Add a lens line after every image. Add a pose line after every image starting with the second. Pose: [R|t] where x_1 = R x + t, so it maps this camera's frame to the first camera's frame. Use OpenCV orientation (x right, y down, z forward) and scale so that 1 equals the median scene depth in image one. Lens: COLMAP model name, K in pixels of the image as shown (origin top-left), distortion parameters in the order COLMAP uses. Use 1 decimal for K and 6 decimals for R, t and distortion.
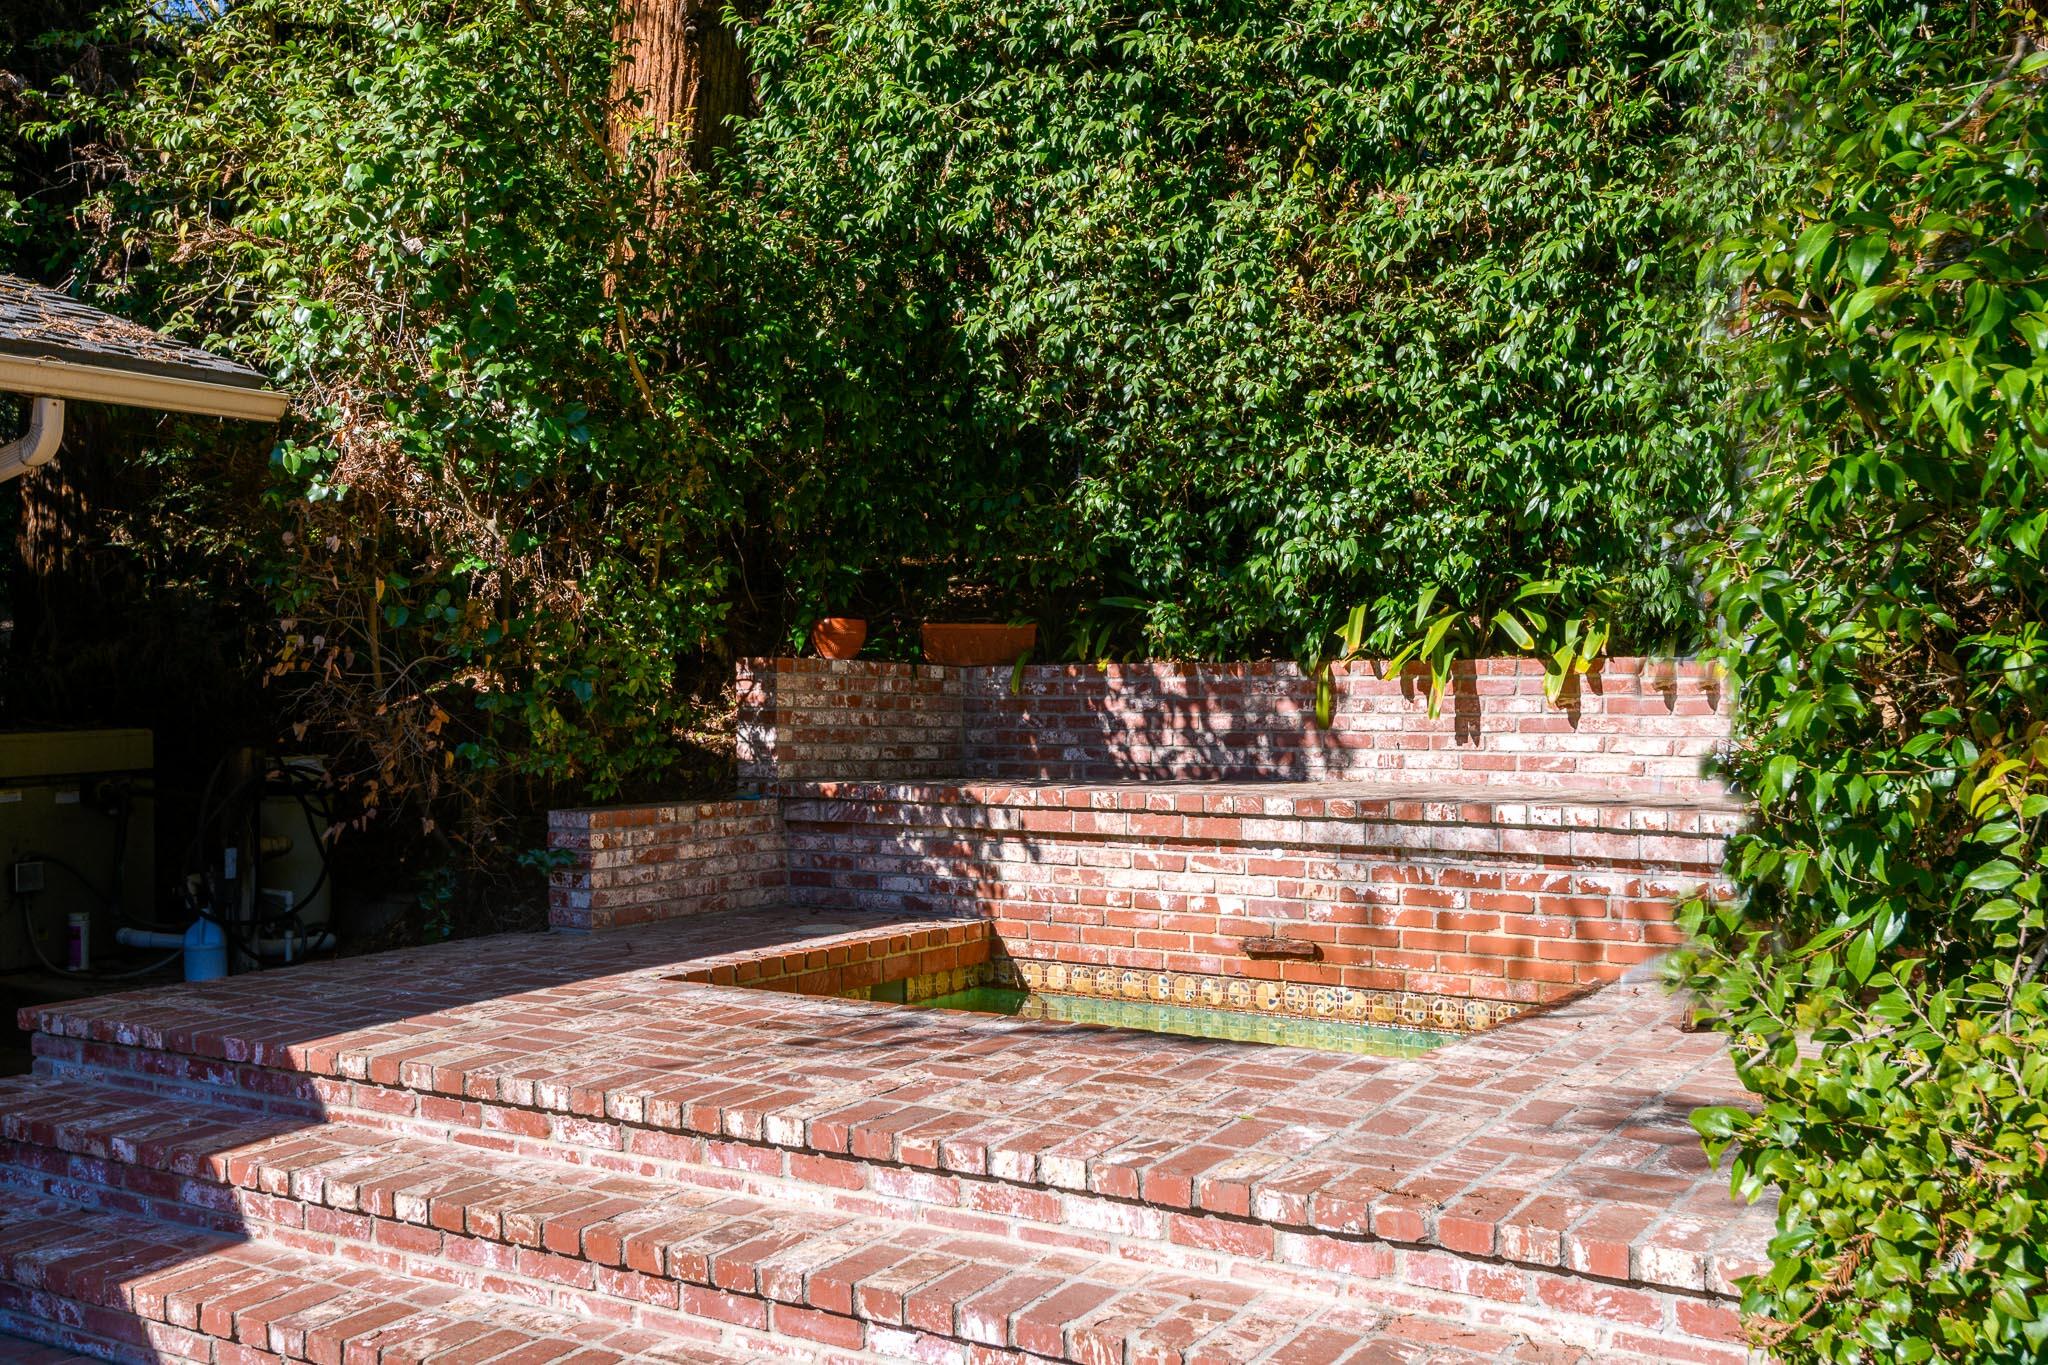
lens RADIAL K [[2036.8, 0, 1024.0], [0, 2036.8, 682.5], [0, 0, 1]] dist [0.002461, 0.002078]
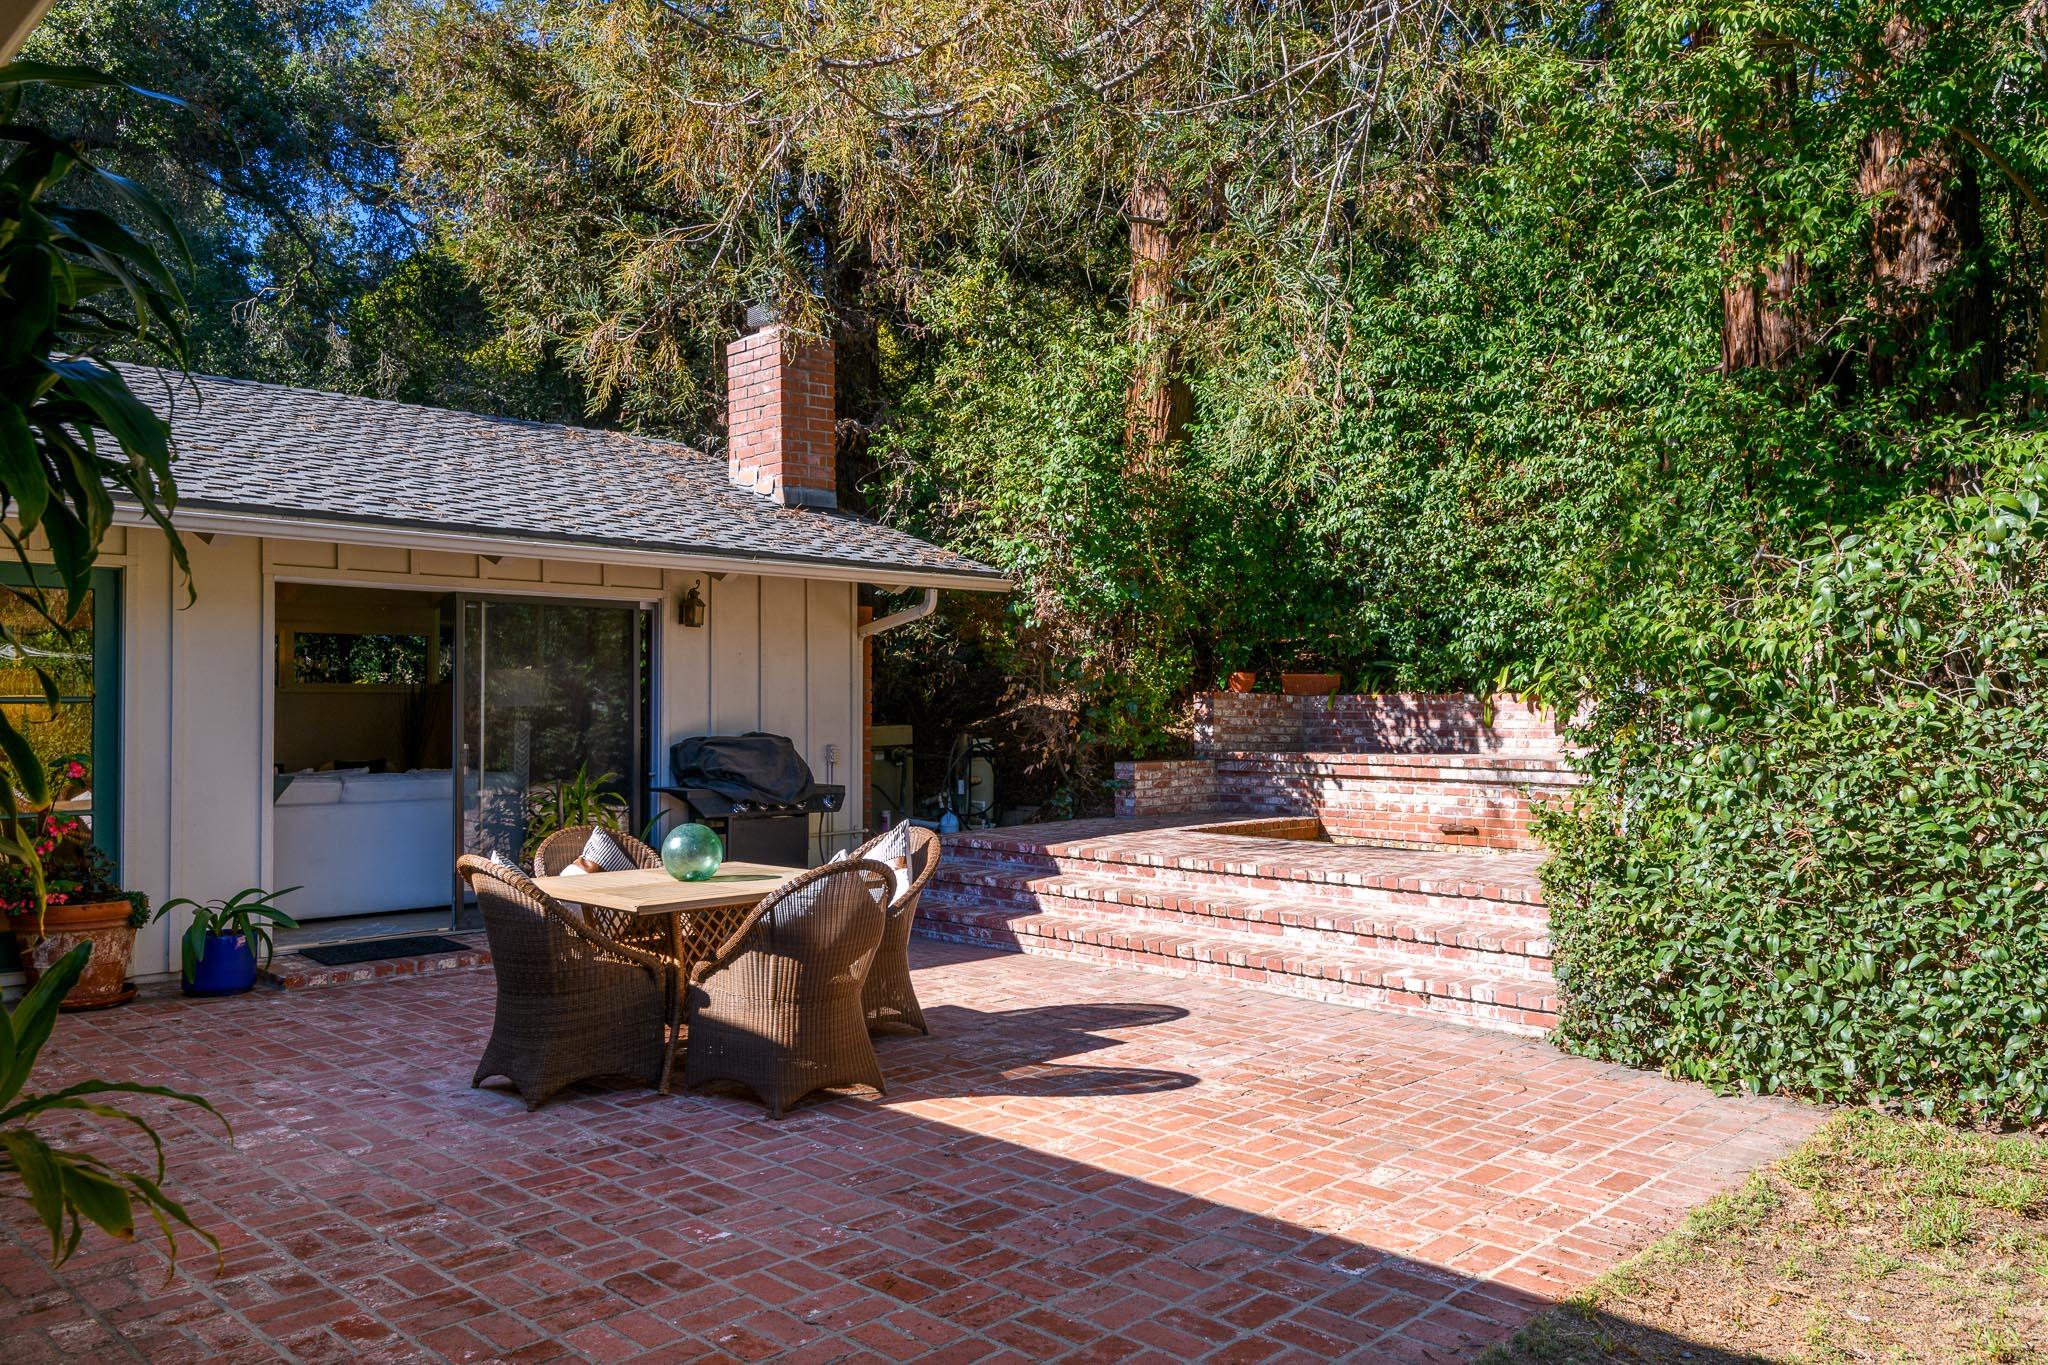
lens RADIAL K [[1483.6, 0, 1036.1], [0, 1483.6, 689.6], [0, 0, 1]] dist [0.020212, 0.001762]
pose [[0.981324, -0.000074, -0.192361, -0.007639], [-0.001301, 0.999975, -0.007021, -0.003999], [0.192357, 0.007140, 0.981299, -0.547272]]
